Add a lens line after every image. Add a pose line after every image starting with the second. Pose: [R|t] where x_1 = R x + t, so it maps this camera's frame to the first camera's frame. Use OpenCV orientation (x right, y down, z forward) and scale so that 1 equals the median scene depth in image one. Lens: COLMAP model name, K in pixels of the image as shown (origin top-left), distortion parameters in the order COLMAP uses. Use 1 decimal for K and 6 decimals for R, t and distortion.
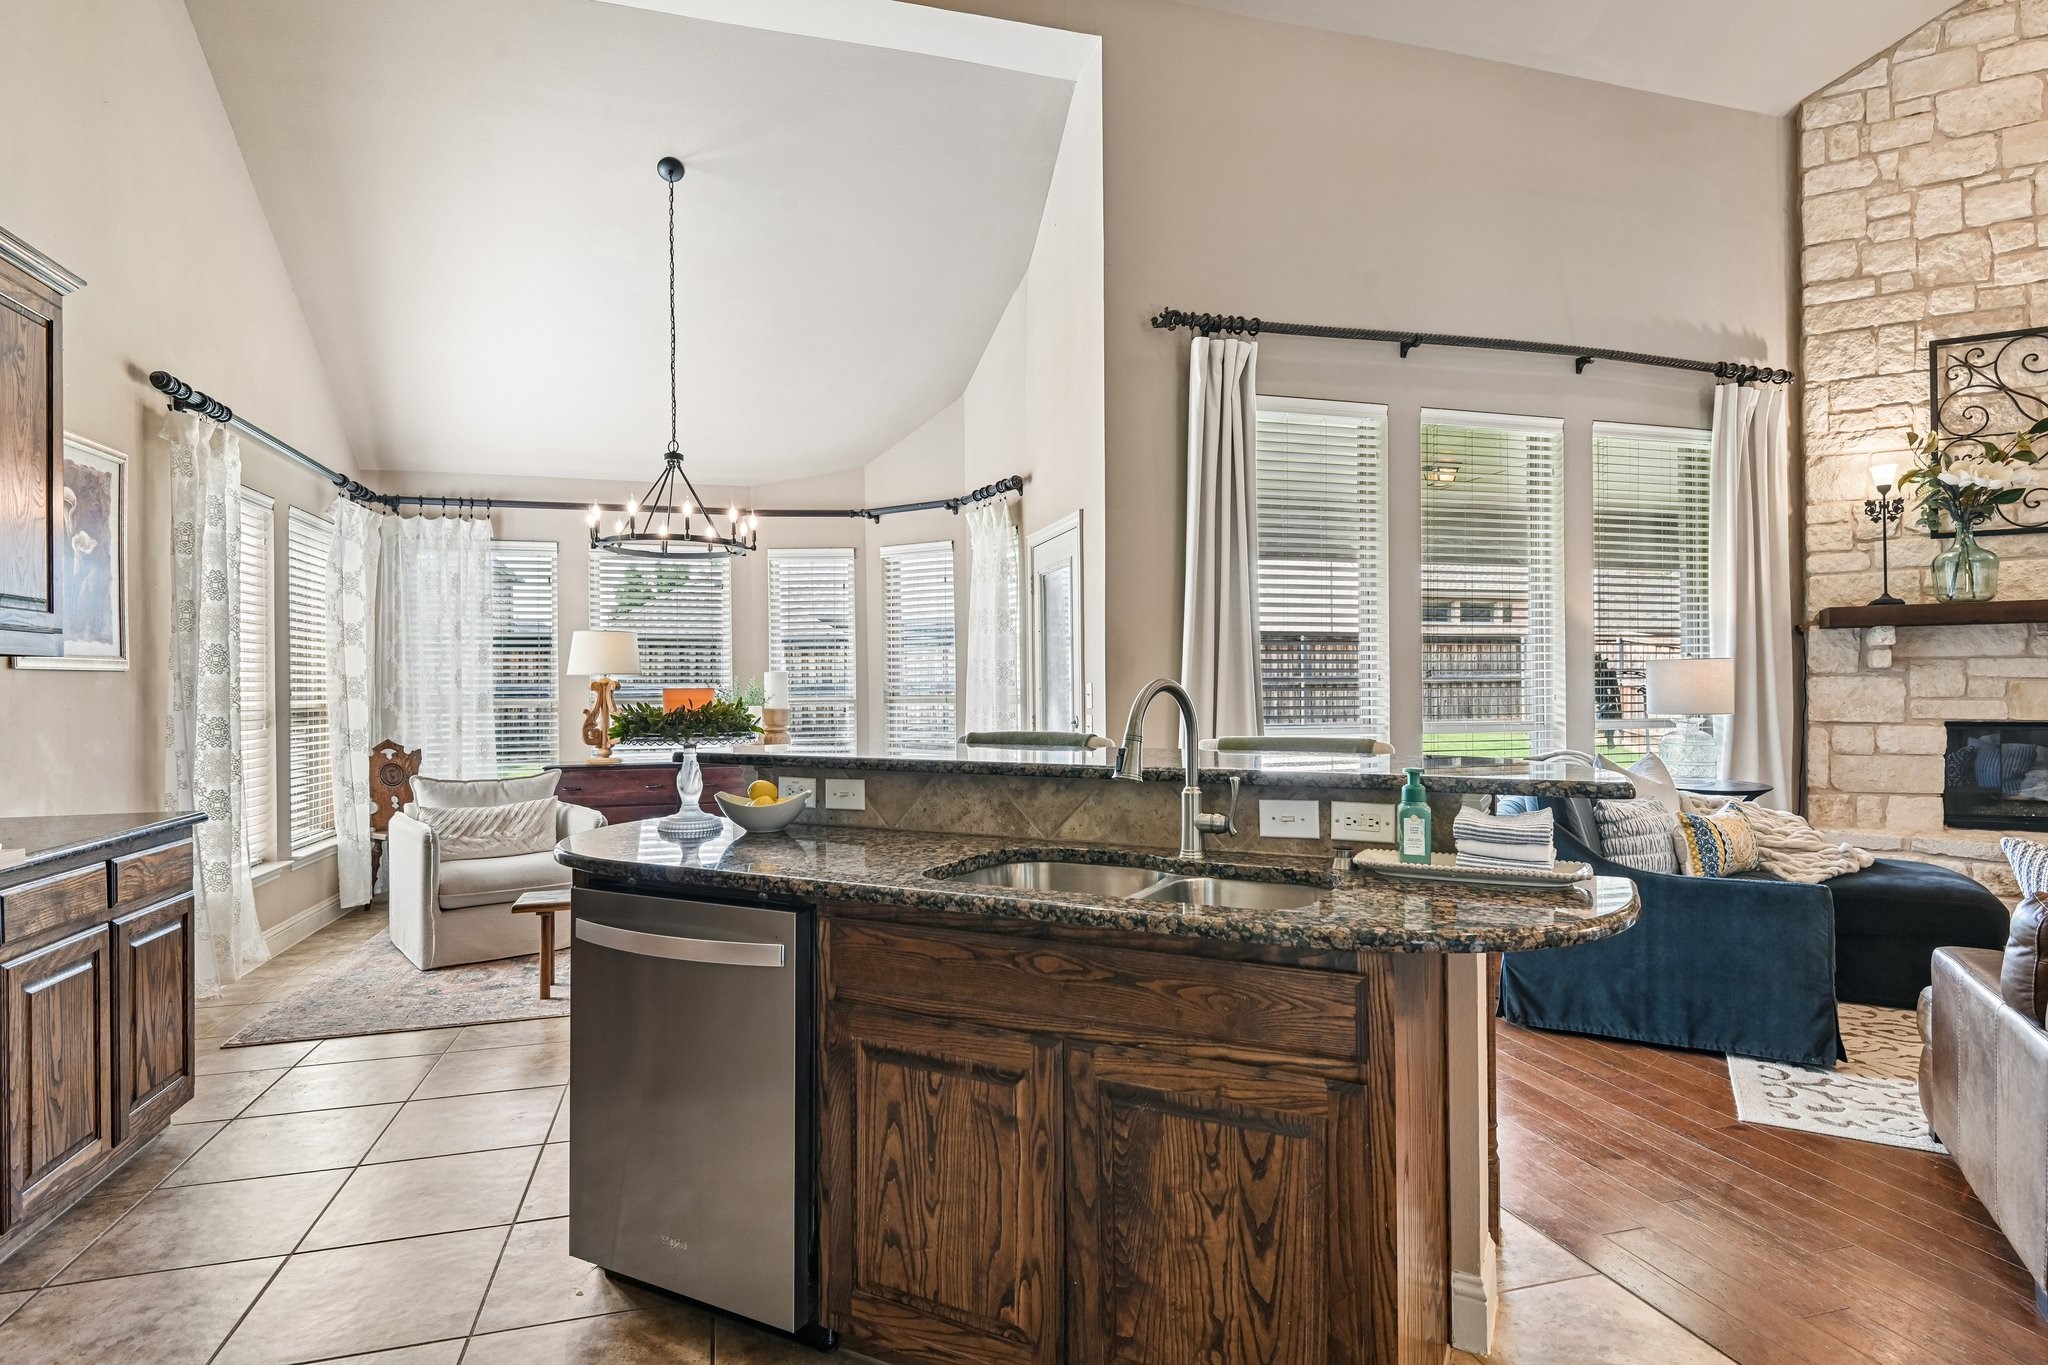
lens RADIAL K [[1057.7, 0, 1030.8], [0, 1057.7, 688.8], [0, 0, 1]] dist [0.012851, -0.009385]
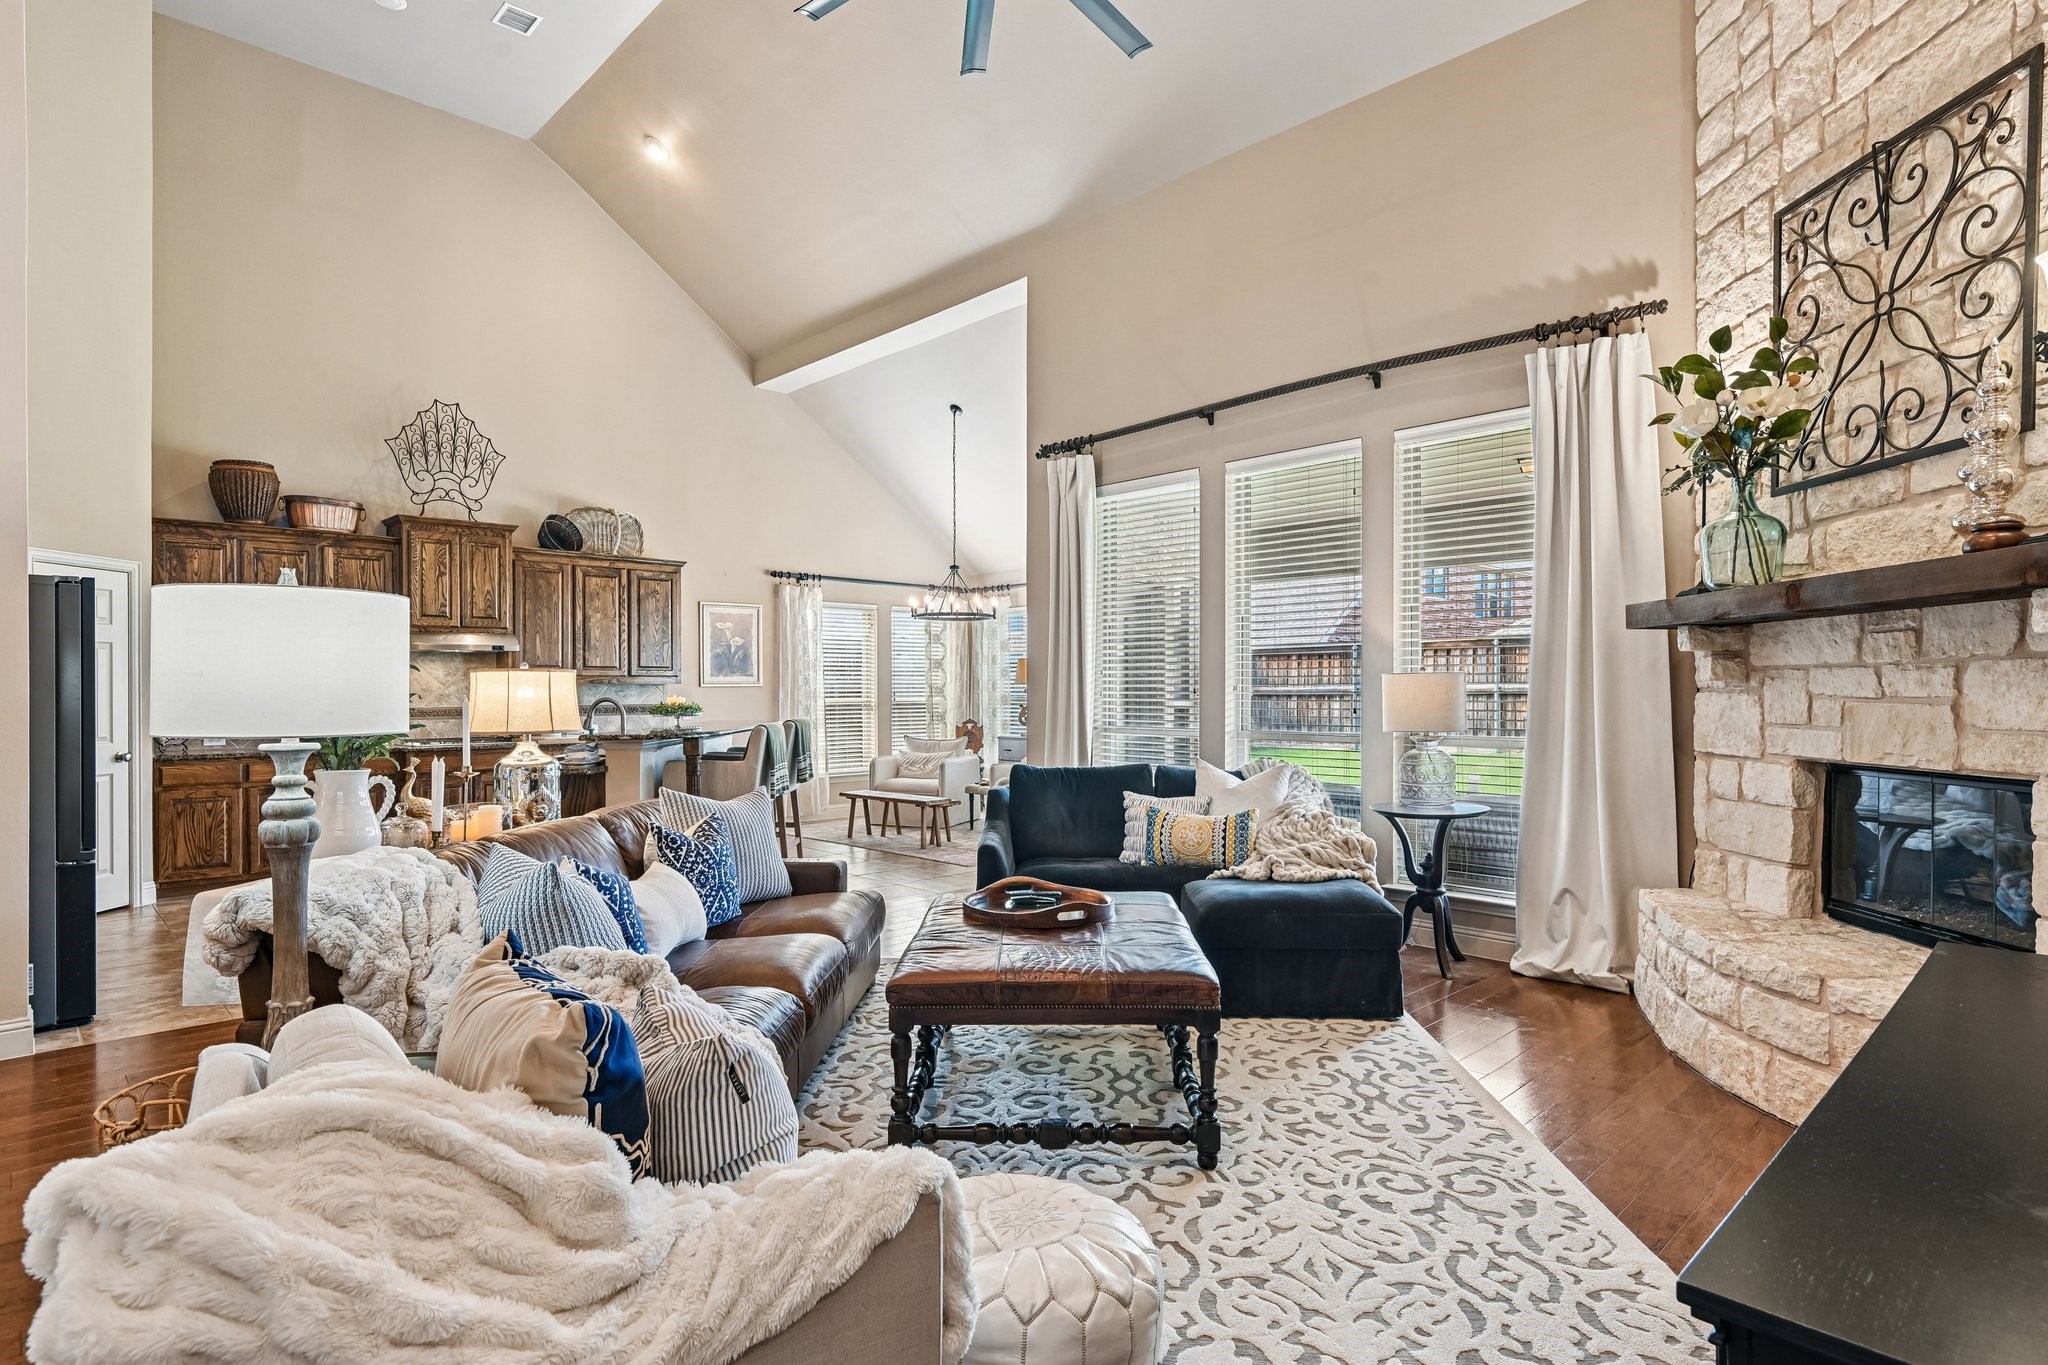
lens RADIAL K [[1057.7, 0, 1030.8], [0, 1057.7, 688.8], [0, 0, 1]] dist [0.012851, -0.009385]
pose [[0.469539, 0.005923, -0.882892, 1.251023], [-0.000295, 0.999978, 0.006551, -0.019599], [0.882912, -0.002815, 0.469530, 0.241173]]
